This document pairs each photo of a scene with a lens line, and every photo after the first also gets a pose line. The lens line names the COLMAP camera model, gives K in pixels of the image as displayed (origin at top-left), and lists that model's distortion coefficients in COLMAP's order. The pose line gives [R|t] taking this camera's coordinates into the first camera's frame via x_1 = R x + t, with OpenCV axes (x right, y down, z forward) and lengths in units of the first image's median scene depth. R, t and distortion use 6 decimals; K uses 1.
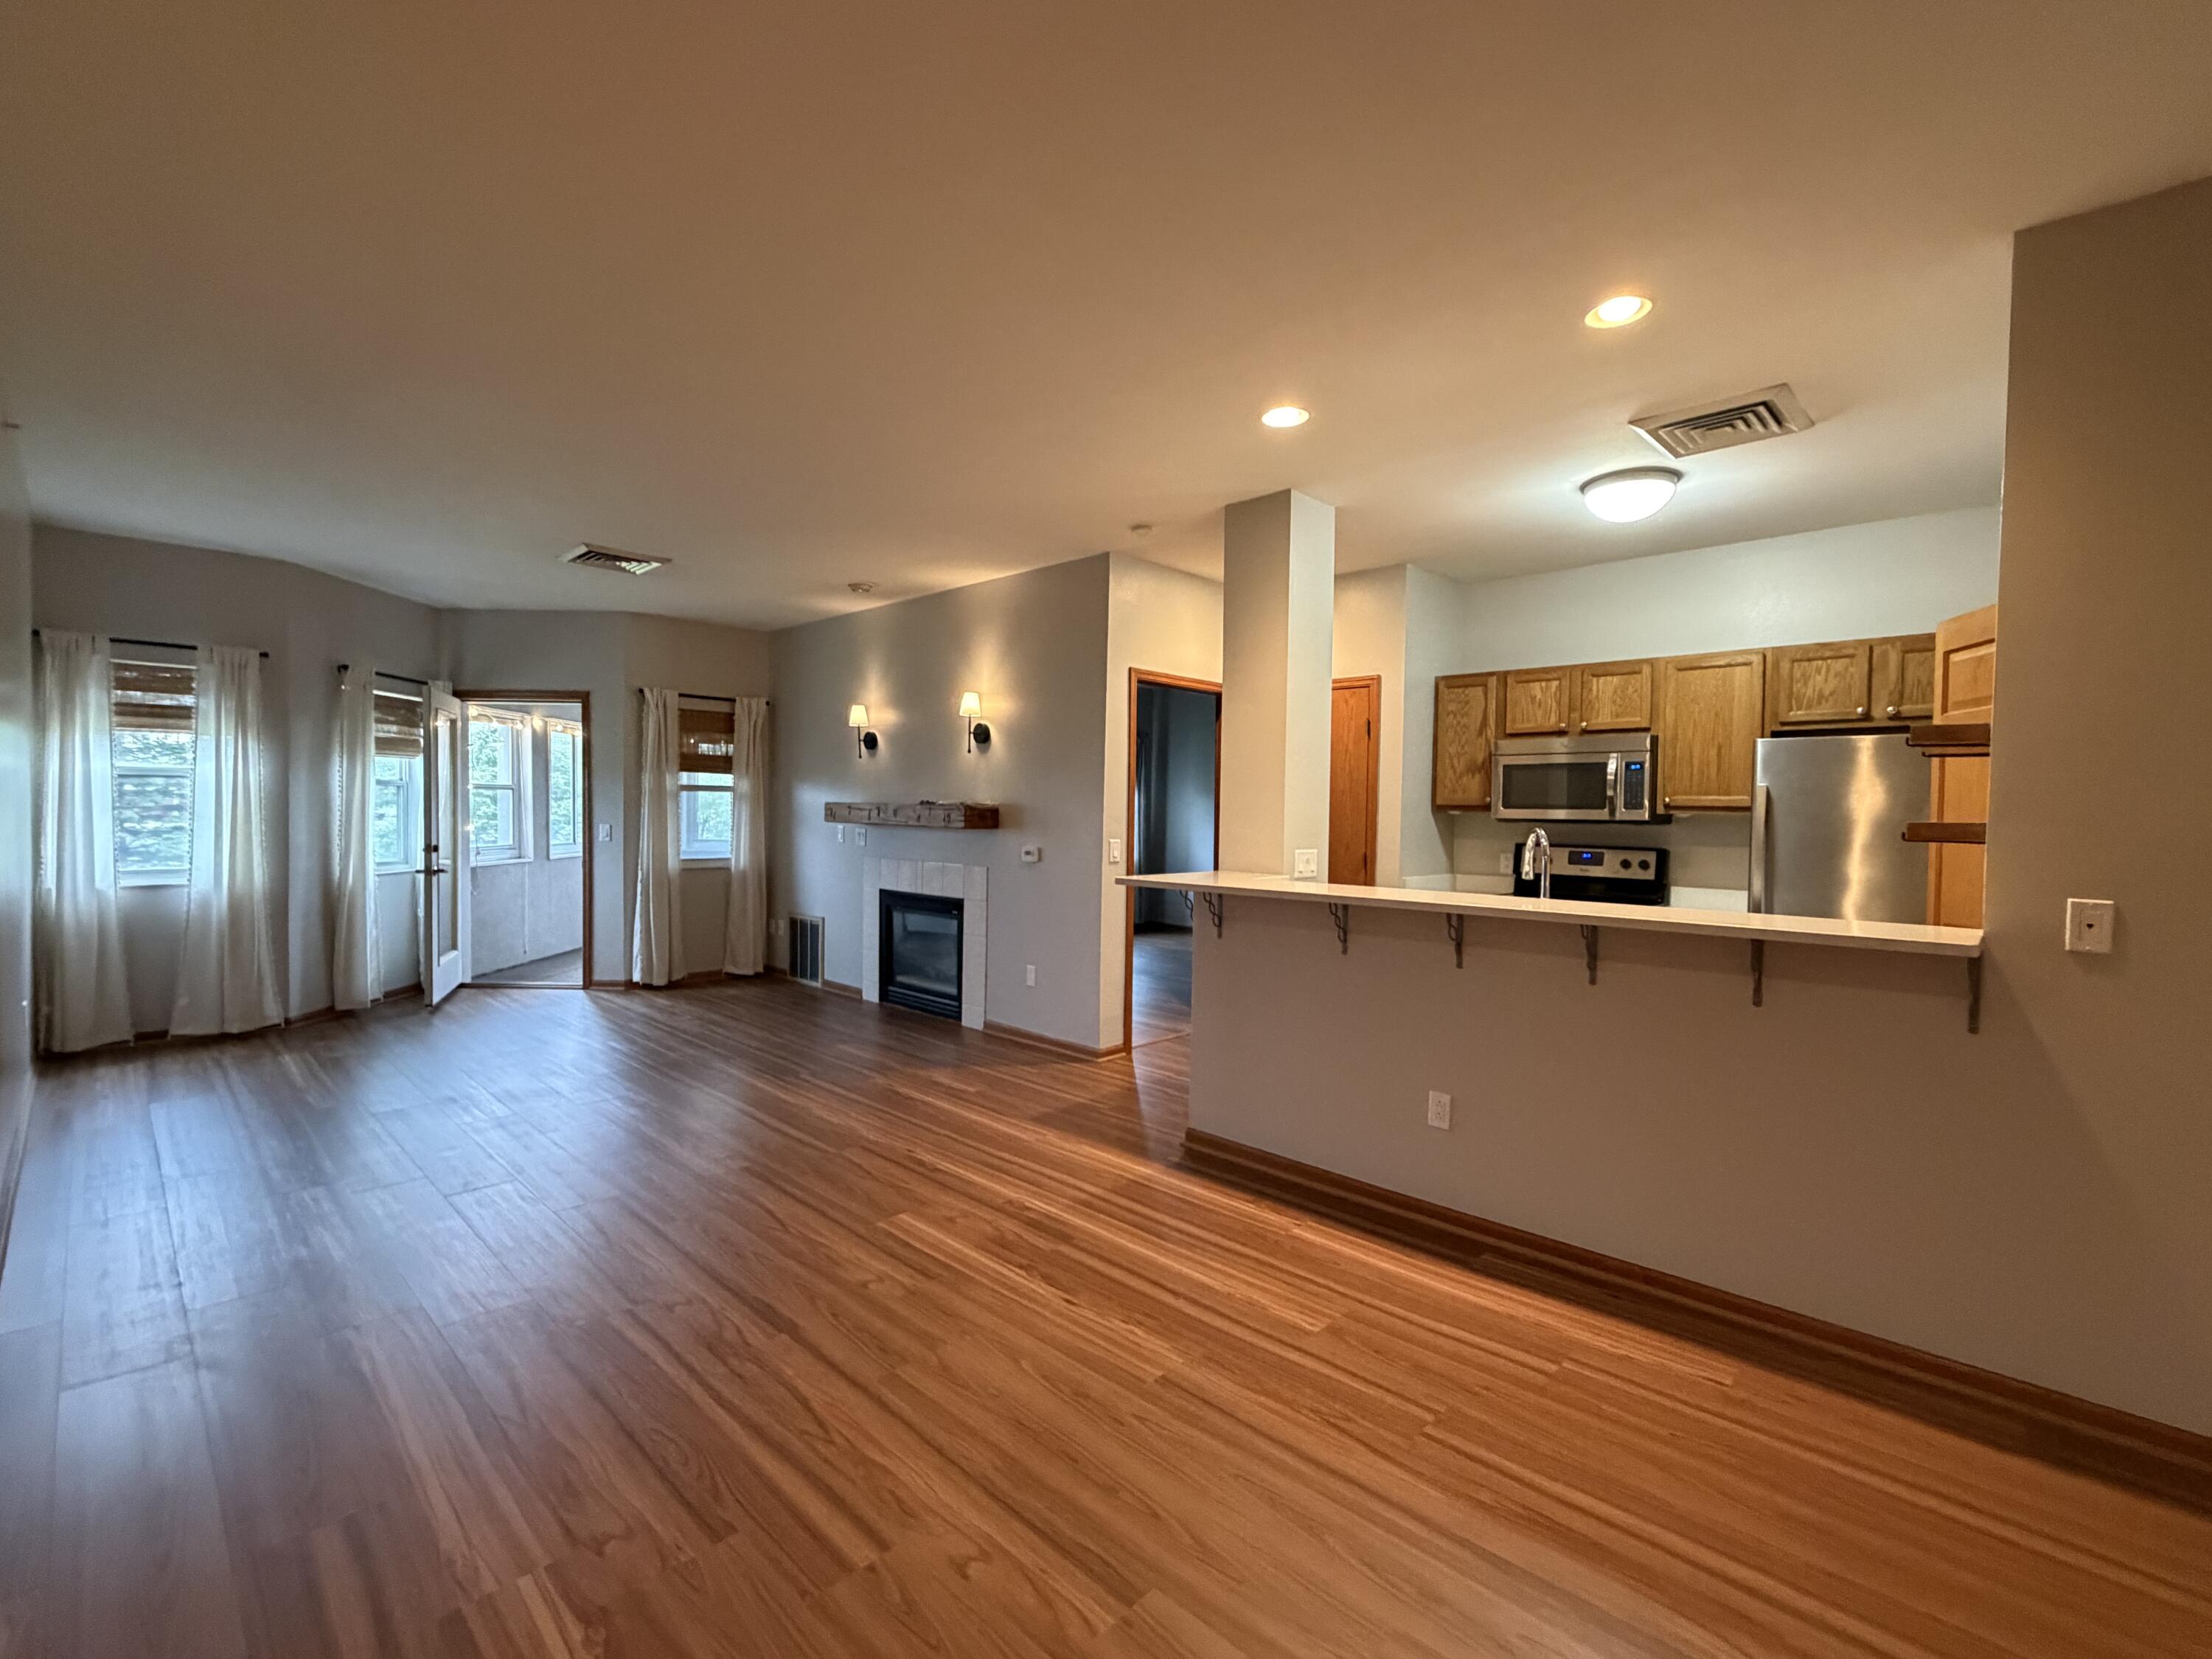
lens RADIAL K [[972.2, 0, 1107.1], [0, 972.2, 834.8], [0, 0, 1]] dist [0.001463, 0.000058]
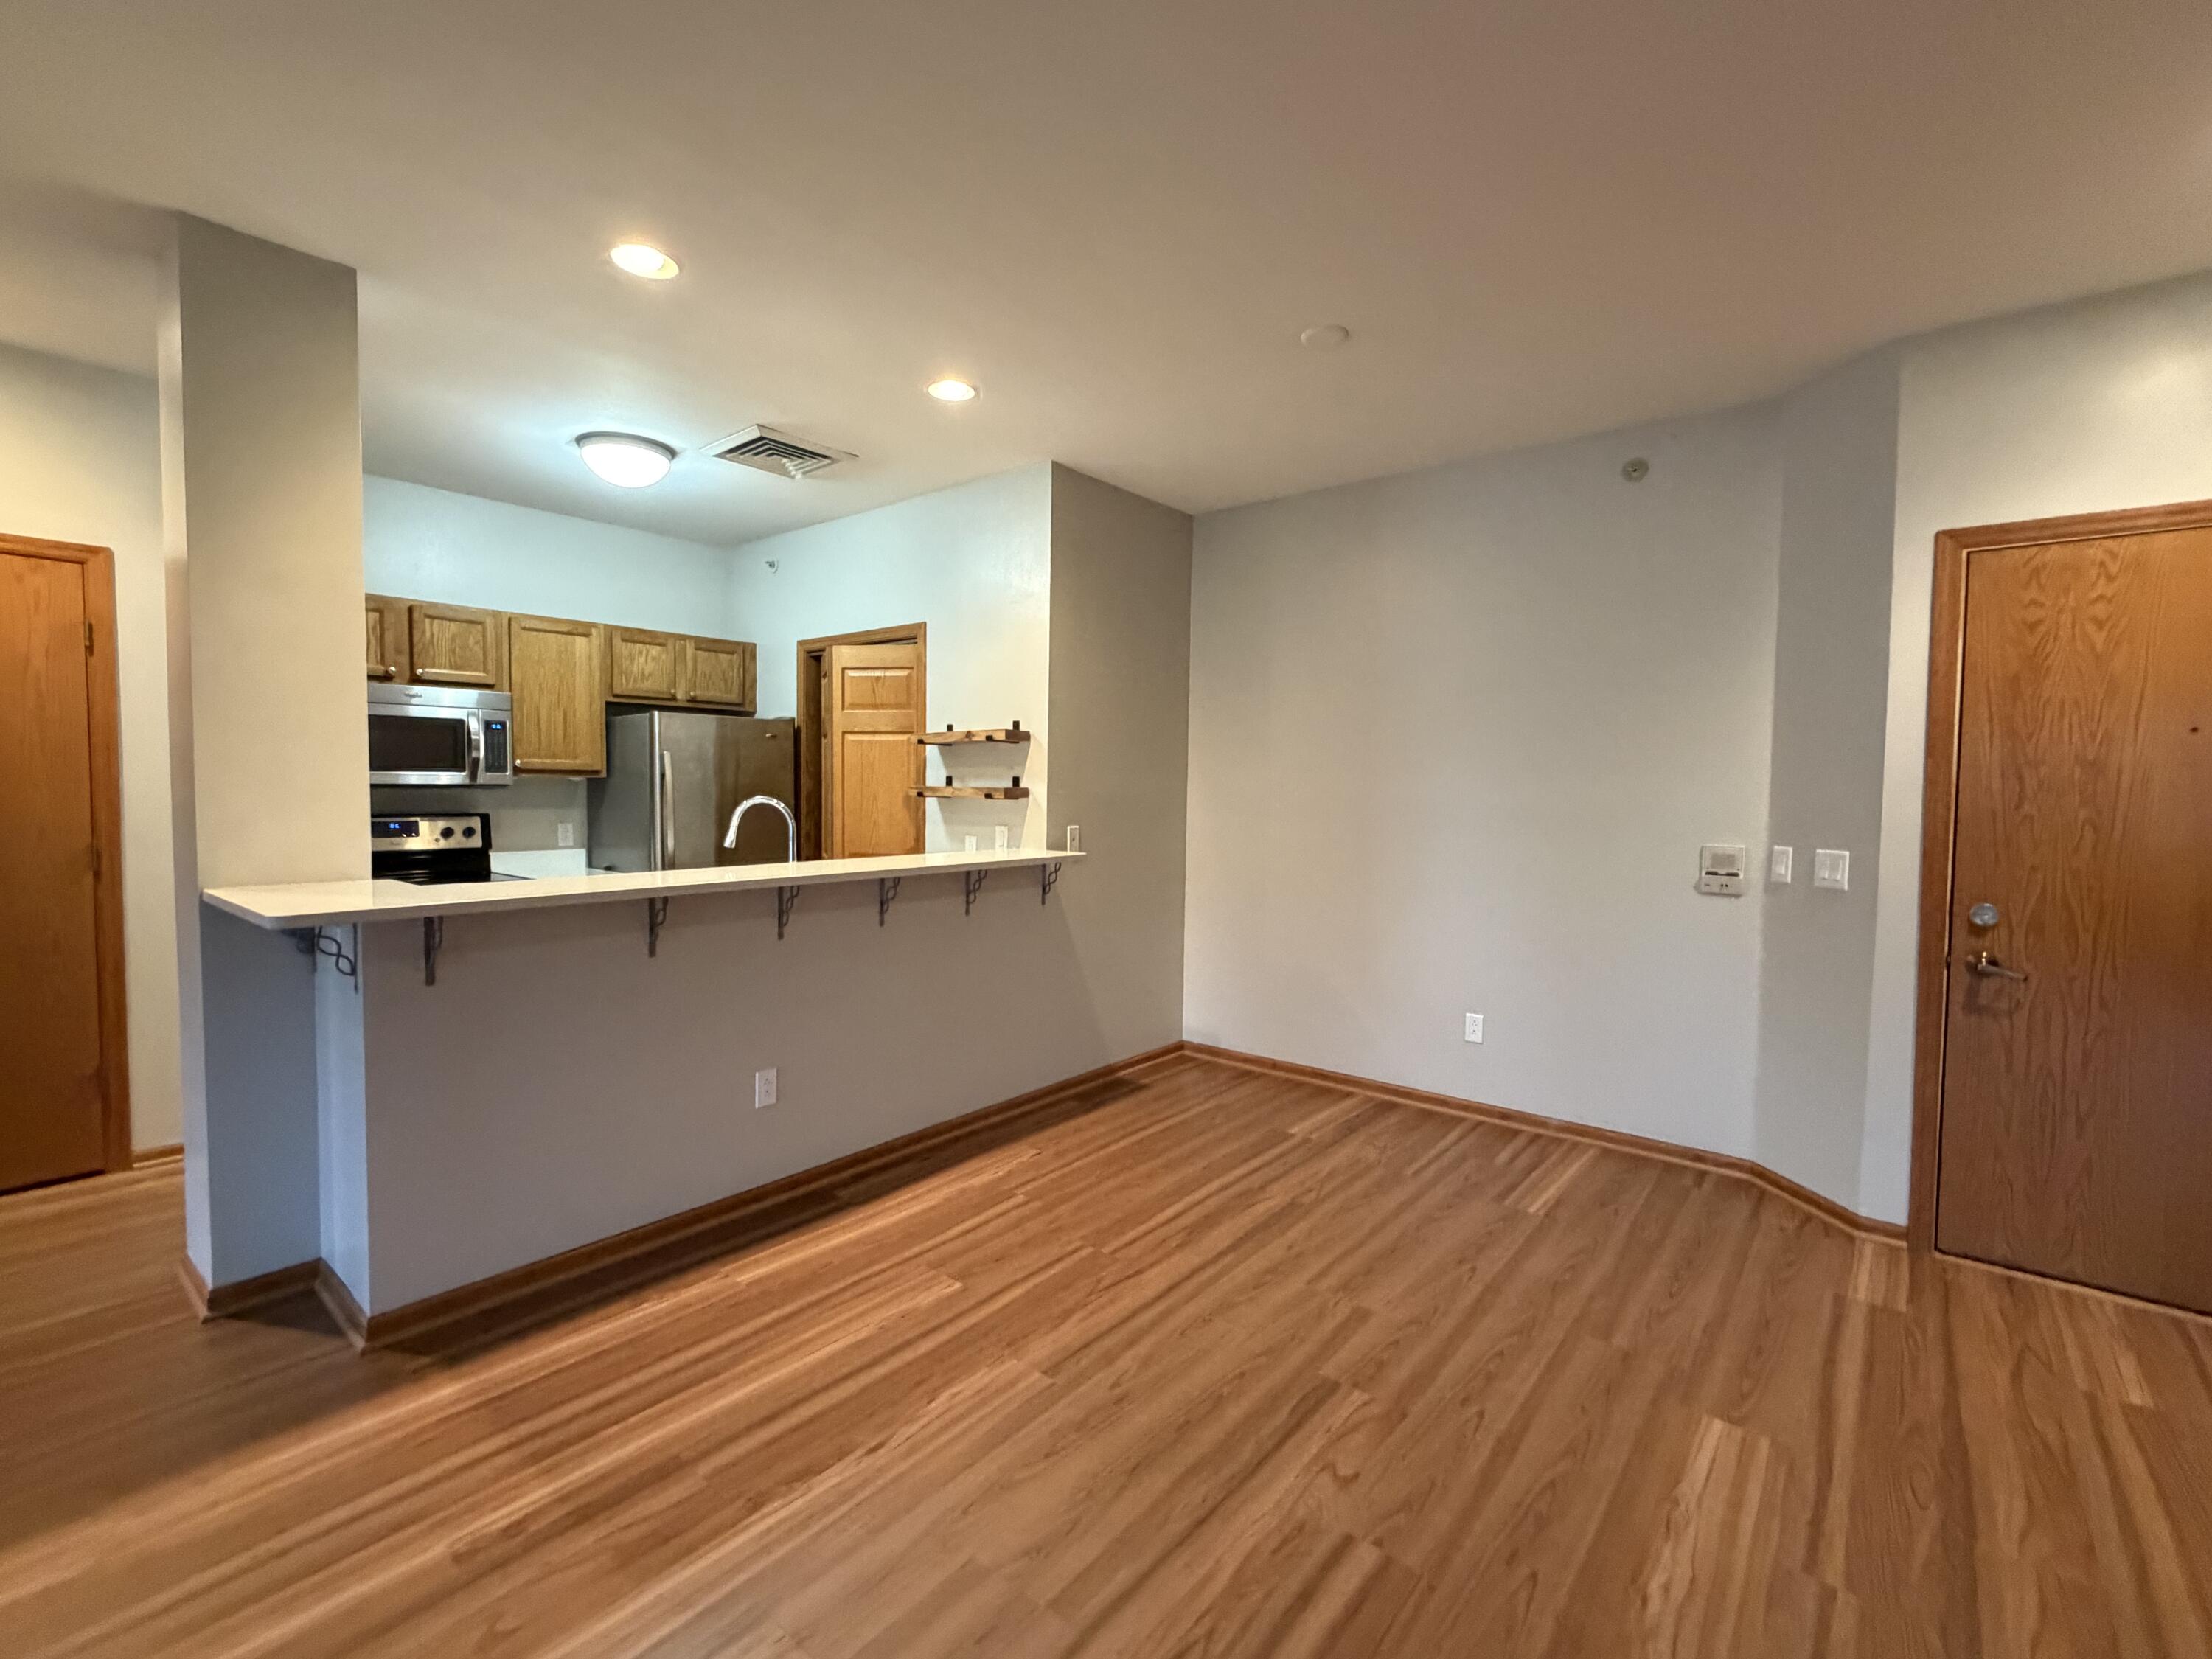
lens RADIAL K [[972.2, 0, 1107.1], [0, 972.2, 834.8], [0, 0, 1]] dist [0.001463, 0.000058]
pose [[-0.077017, -0.068421, 0.994679, -0.431967], [0.014245, 0.997465, 0.069716, -0.023265], [-0.996928, 0.019539, -0.075848, 0.490207]]
